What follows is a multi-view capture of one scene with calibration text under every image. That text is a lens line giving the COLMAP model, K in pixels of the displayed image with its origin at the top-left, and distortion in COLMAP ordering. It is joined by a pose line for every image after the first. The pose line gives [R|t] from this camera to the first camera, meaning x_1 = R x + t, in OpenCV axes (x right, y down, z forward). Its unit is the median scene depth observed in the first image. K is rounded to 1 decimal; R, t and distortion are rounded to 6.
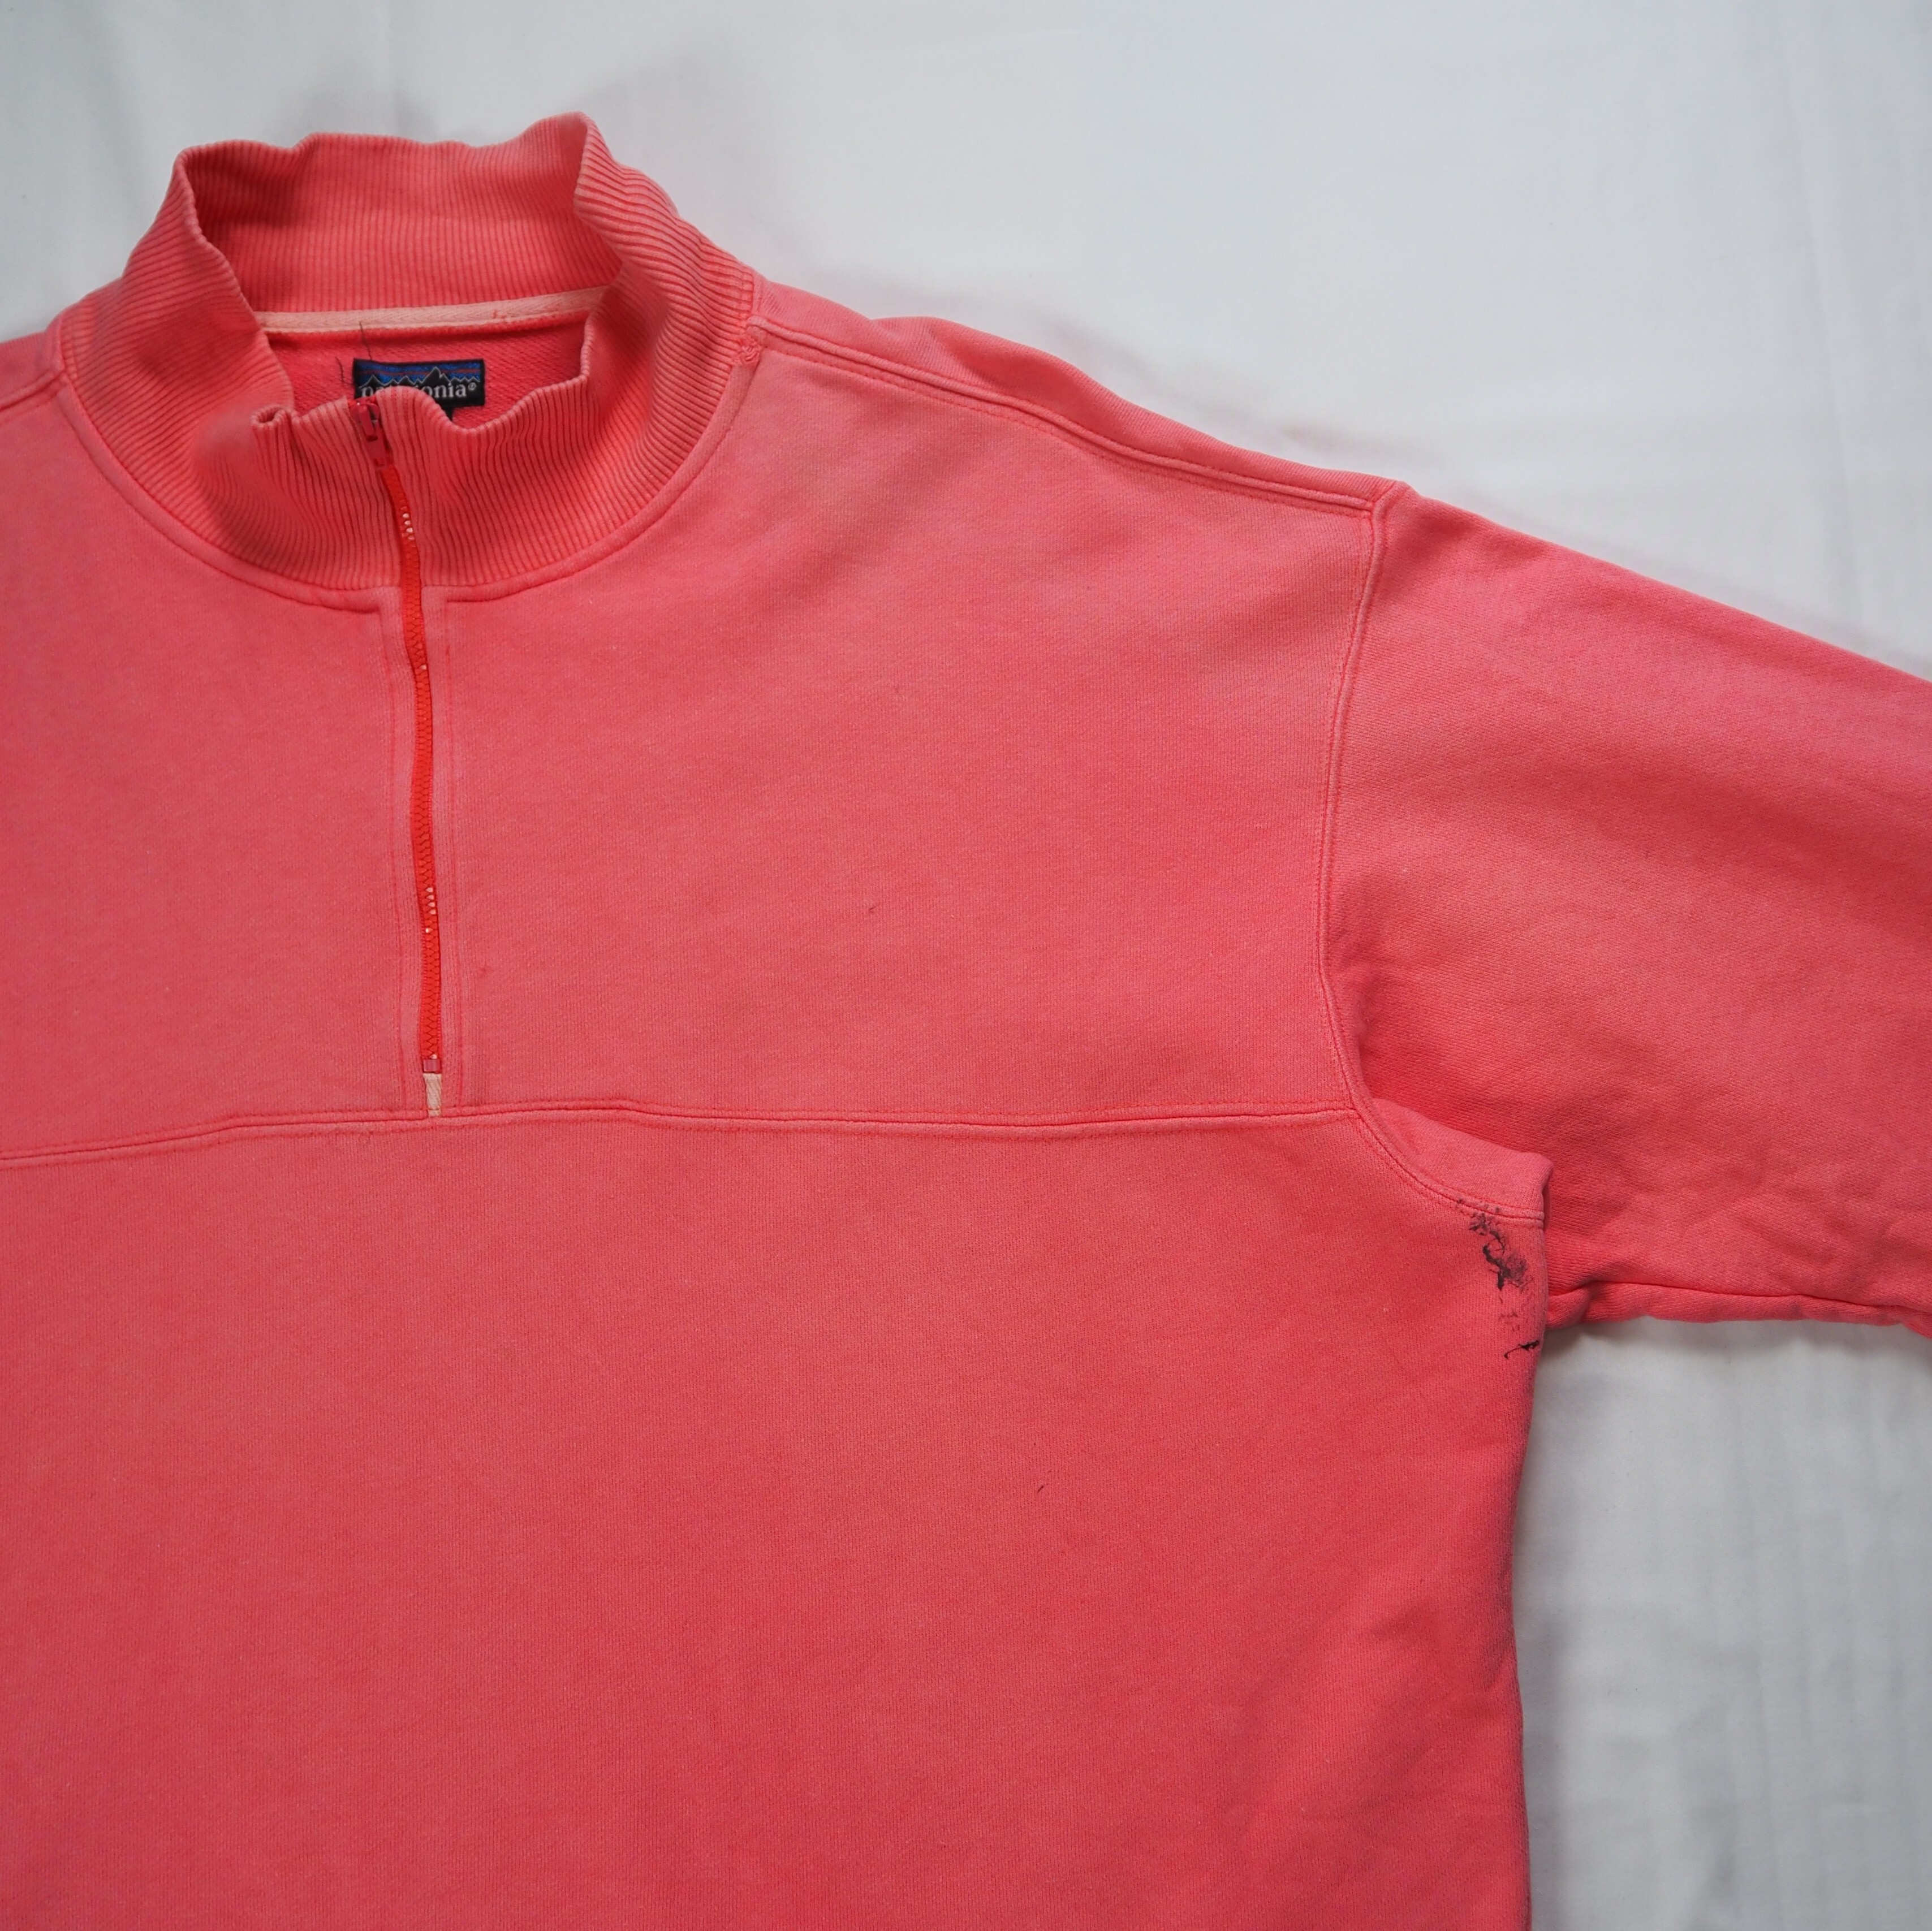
lens RADIAL K [[2206.1, 0, 1047.0], [0, 2206.1, 869.2], [0, 0, 1]] dist [-0.046010, 0.022627]
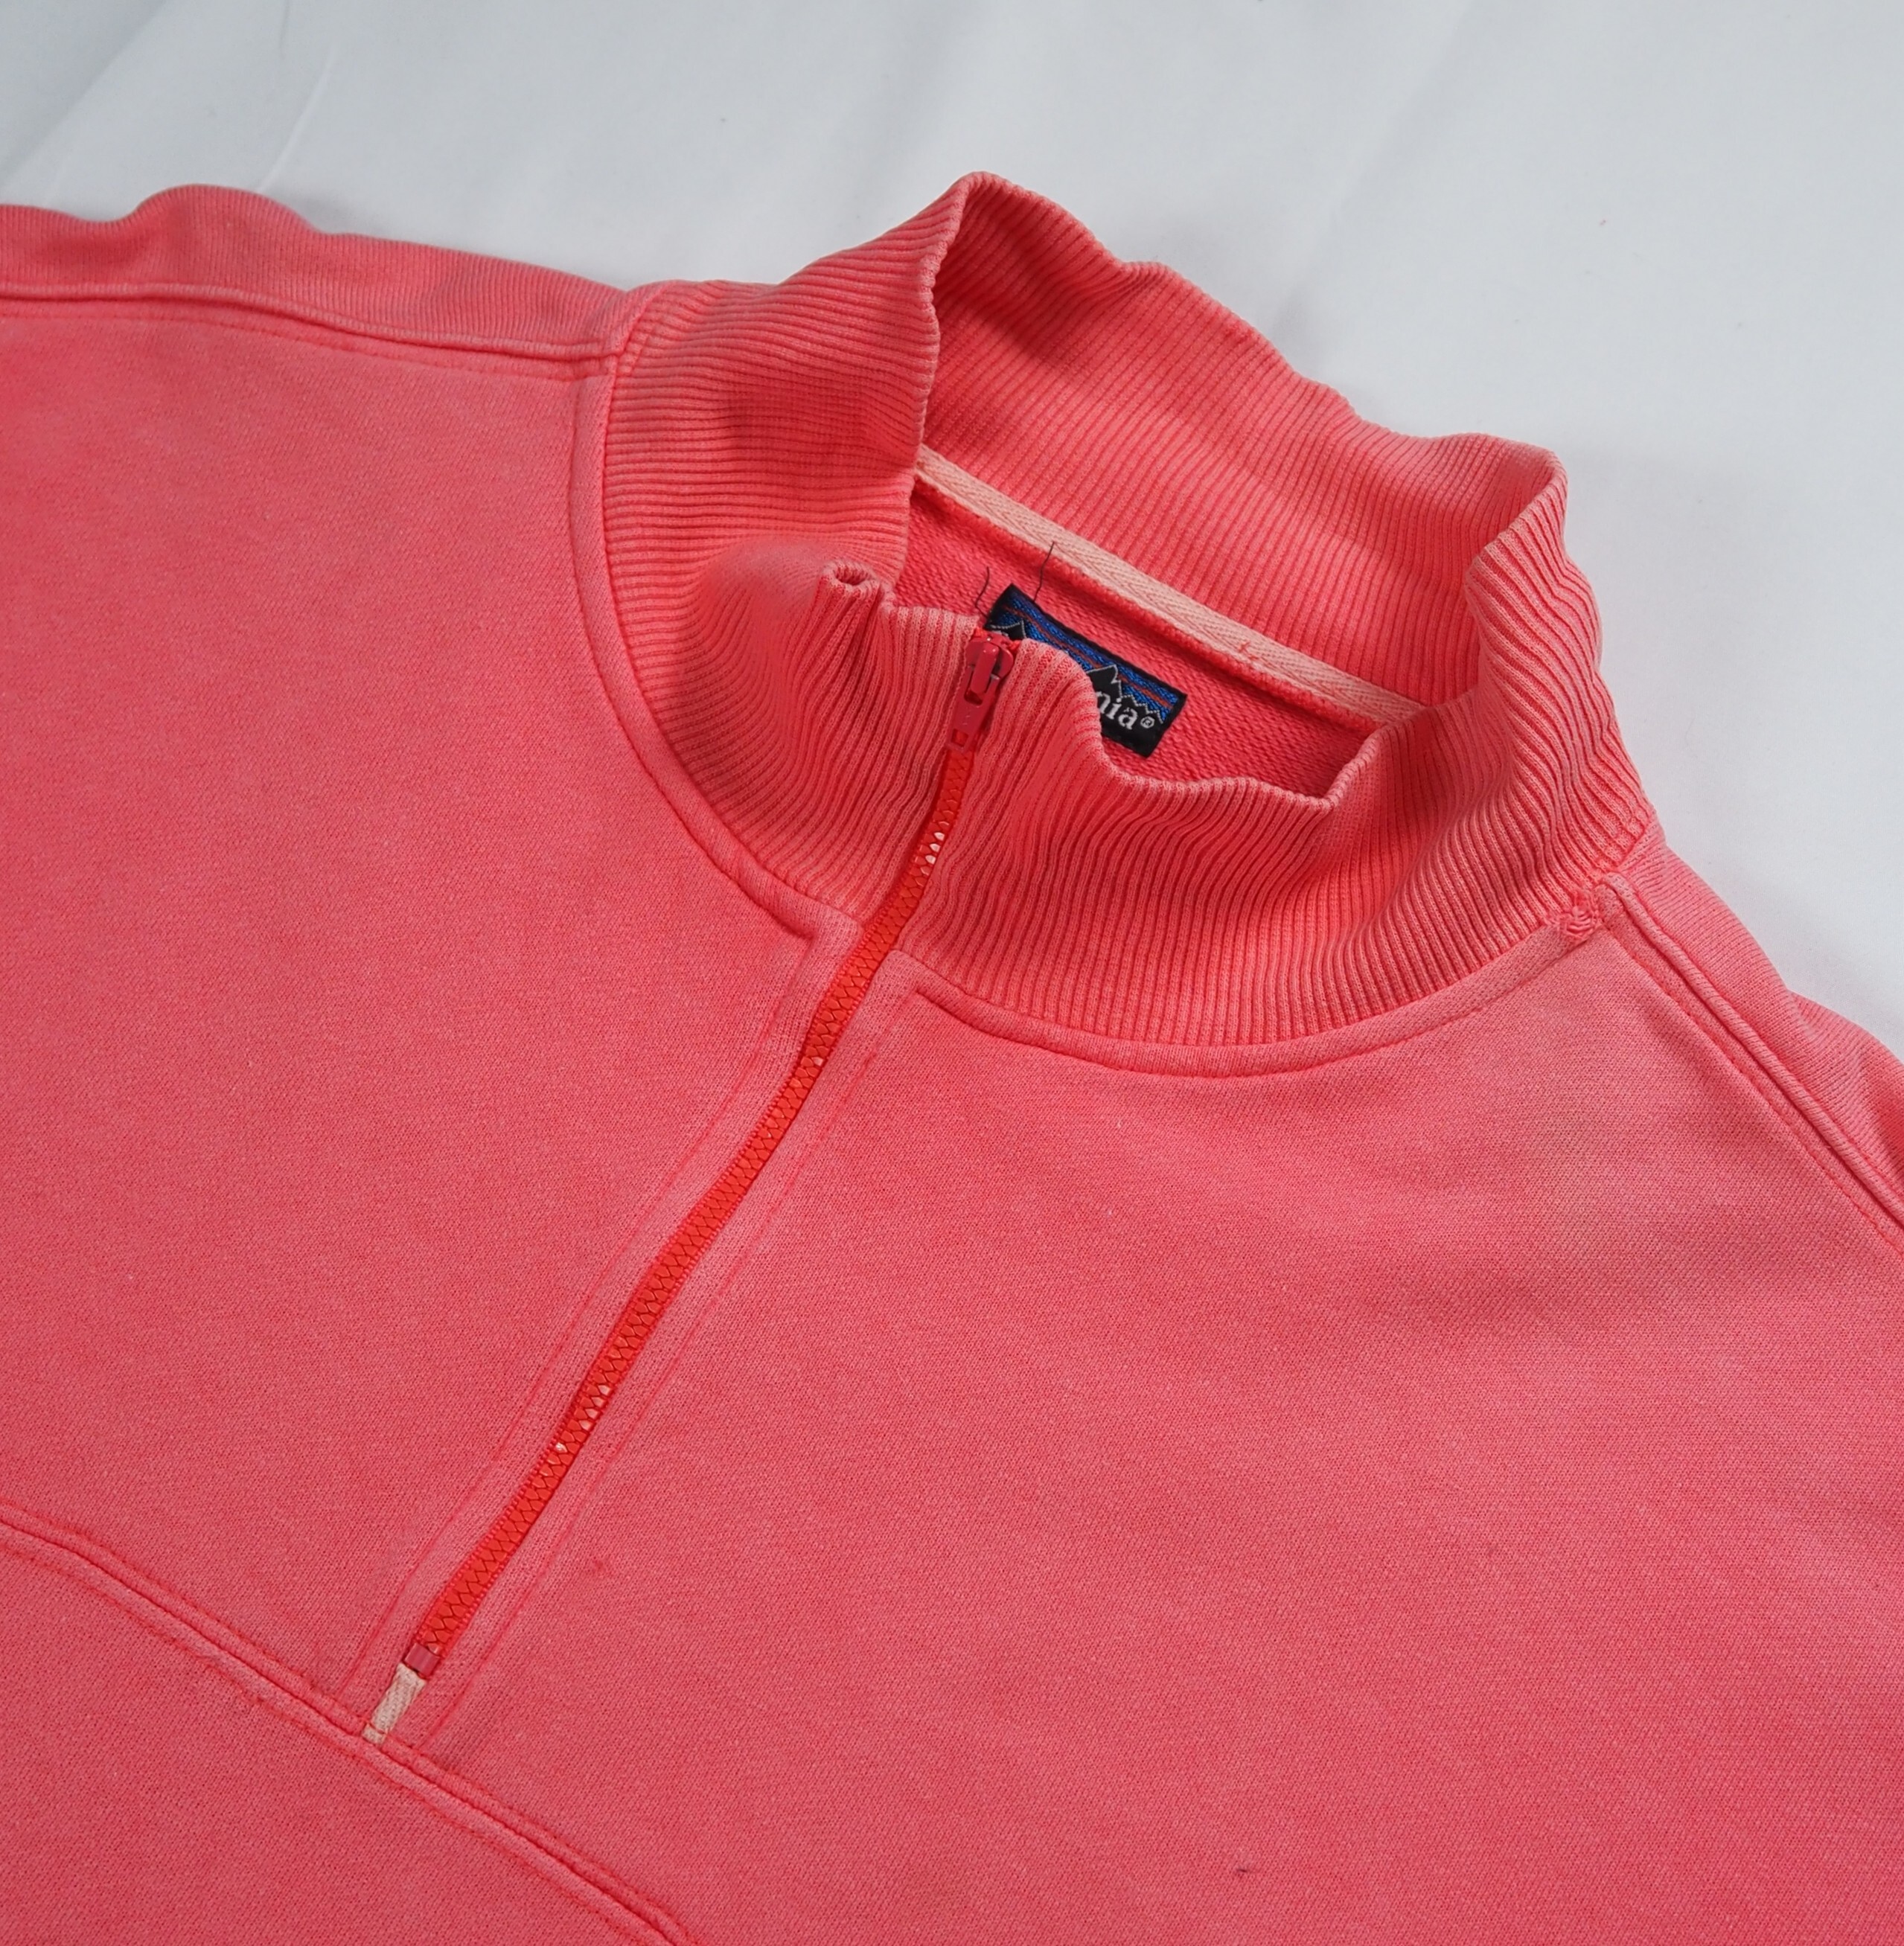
lens RADIAL K [[2915.5, 0, 1143.9], [0, 2915.5, 972.5], [0, 0, 1]] dist [-0.036599, -0.031997]
pose [[0.832896, 0.529794, -0.160009, -0.100824], [-0.552881, 0.809413, -0.197923, -0.005814], [0.024655, 0.253315, 0.967070, 0.250387]]
